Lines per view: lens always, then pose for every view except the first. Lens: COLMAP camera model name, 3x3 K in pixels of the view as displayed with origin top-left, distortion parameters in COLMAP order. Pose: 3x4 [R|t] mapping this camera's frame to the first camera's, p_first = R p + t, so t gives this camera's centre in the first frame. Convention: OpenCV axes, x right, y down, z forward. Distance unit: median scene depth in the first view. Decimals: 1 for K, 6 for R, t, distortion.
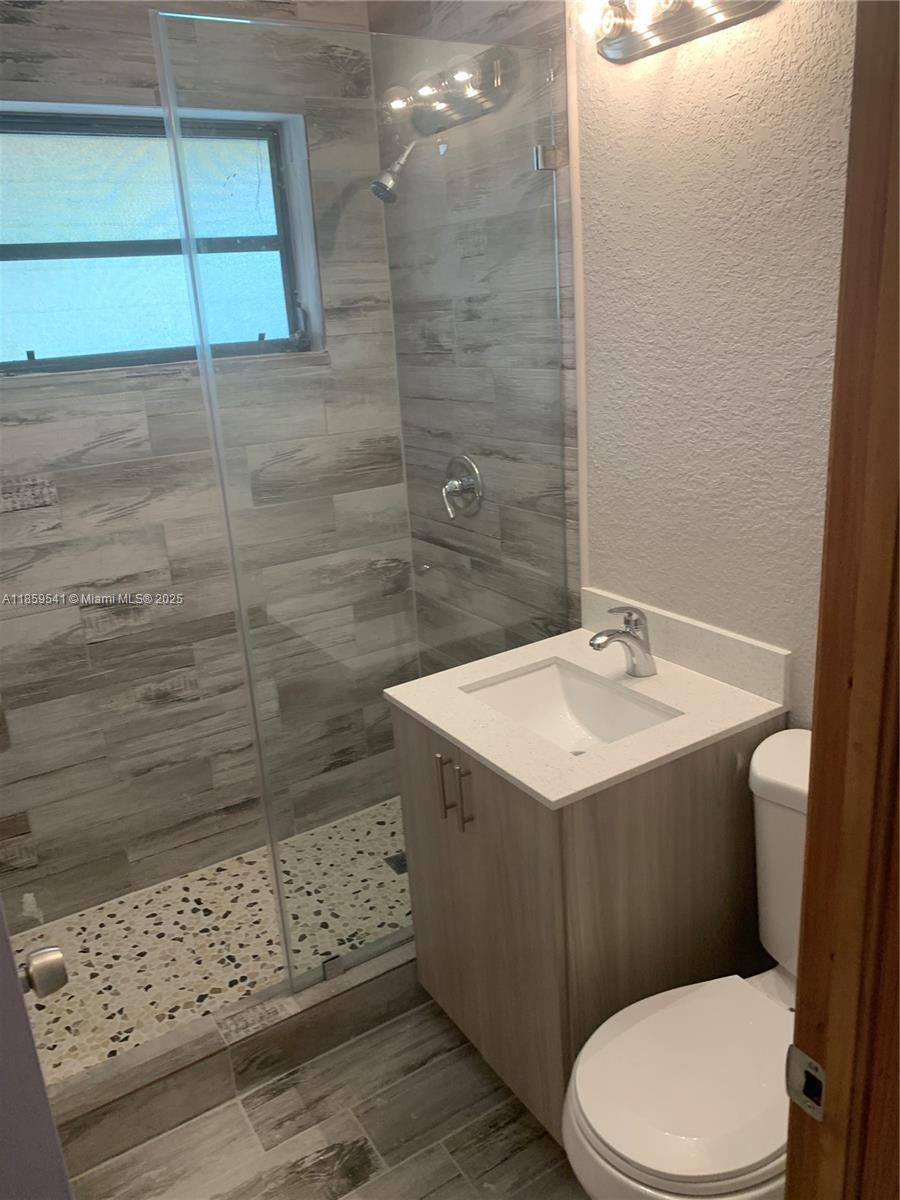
lens RADIAL K [[912.2, 0, 434.3], [0, 912.2, 584.2], [0, 0, 1]] dist [0.005435, -0.008604]
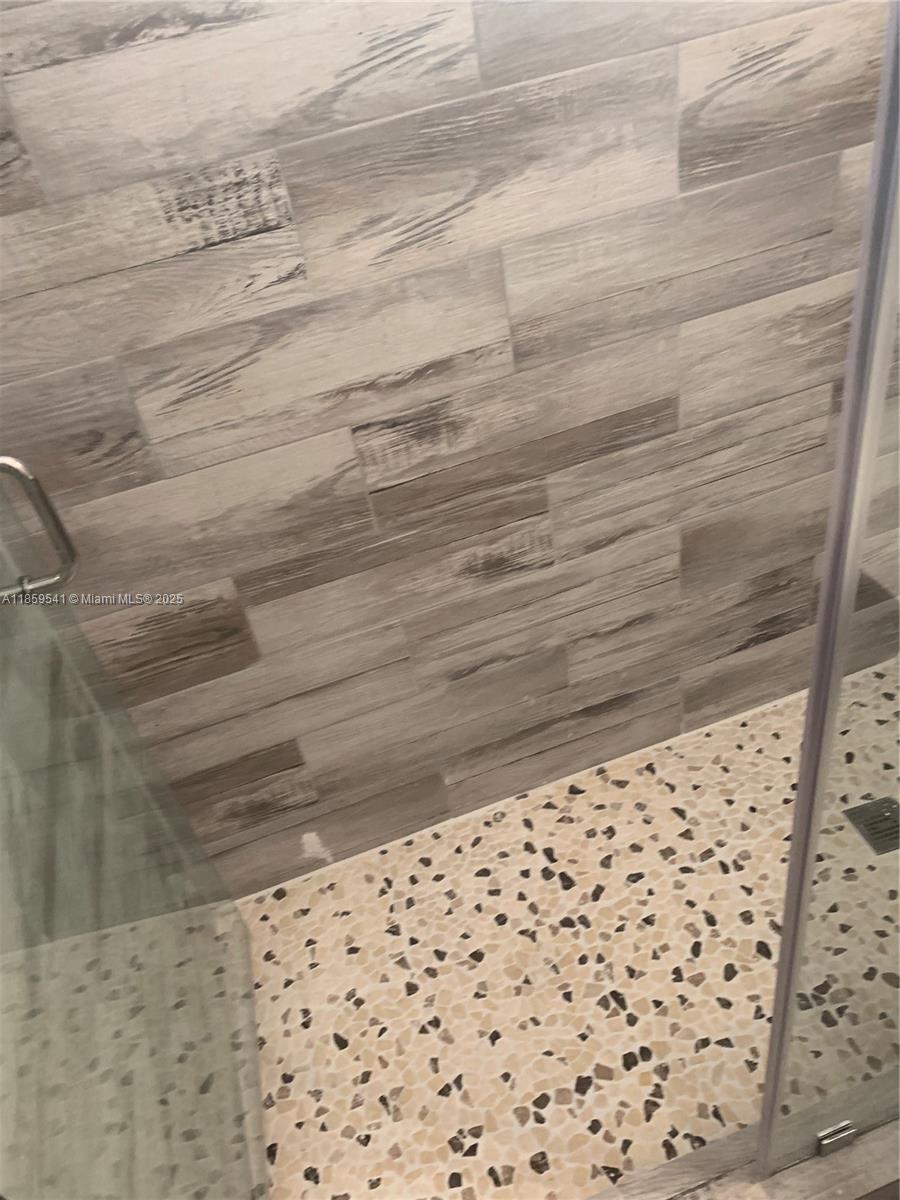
lens RADIAL K [[917.6, 0, 442.2], [0, 917.6, 614.7], [0, 0, 1]] dist [0.054306, -0.059949]
pose [[0.967125, 0.078306, -0.241947, -0.196530], [0.029757, 0.910028, 0.413478, -0.094139], [0.252556, -0.407085, 0.877780, 0.492186]]
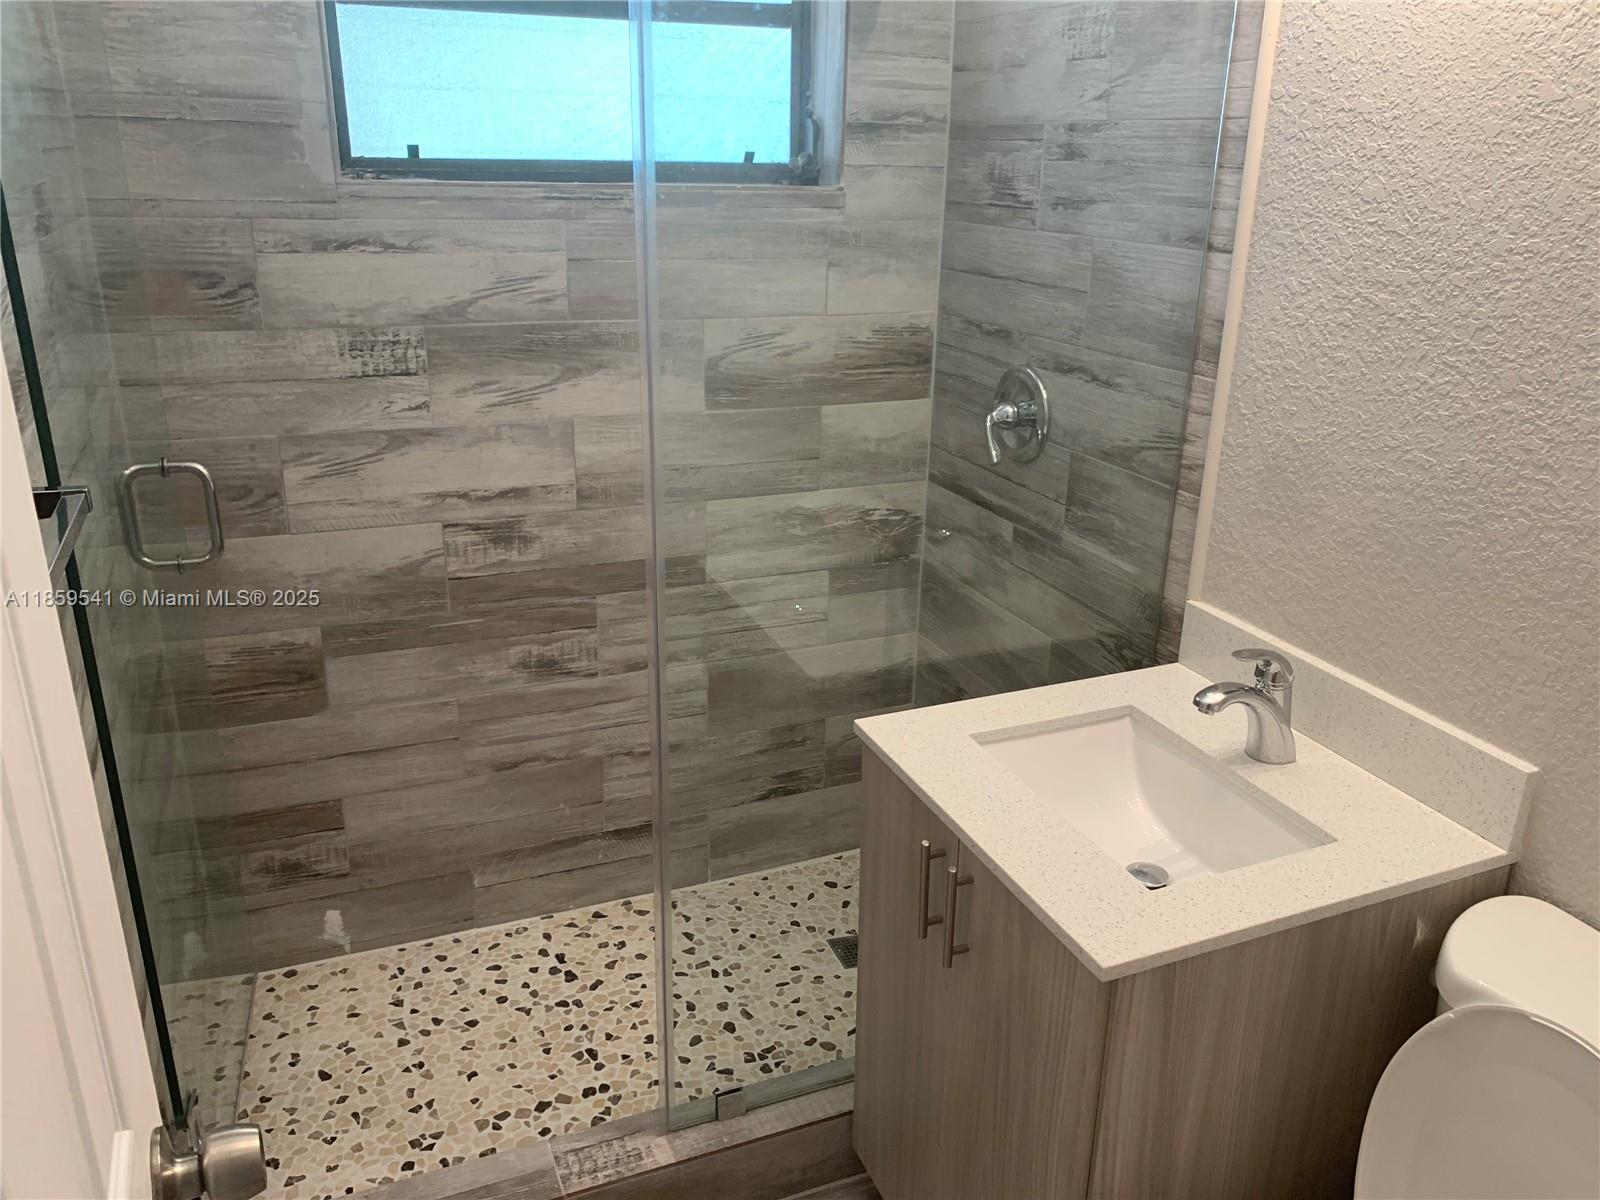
lens RADIAL K [[1216.4, 0, 795.2], [0, 1216.4, 591.8], [0, 0, 1]] dist [0.060273, -0.133424]
pose [[0.983490, 0.135541, -0.119897, -0.004979], [-0.127995, 0.989401, 0.068576, -0.022640], [0.127921, -0.052098, 0.990415, 0.105269]]
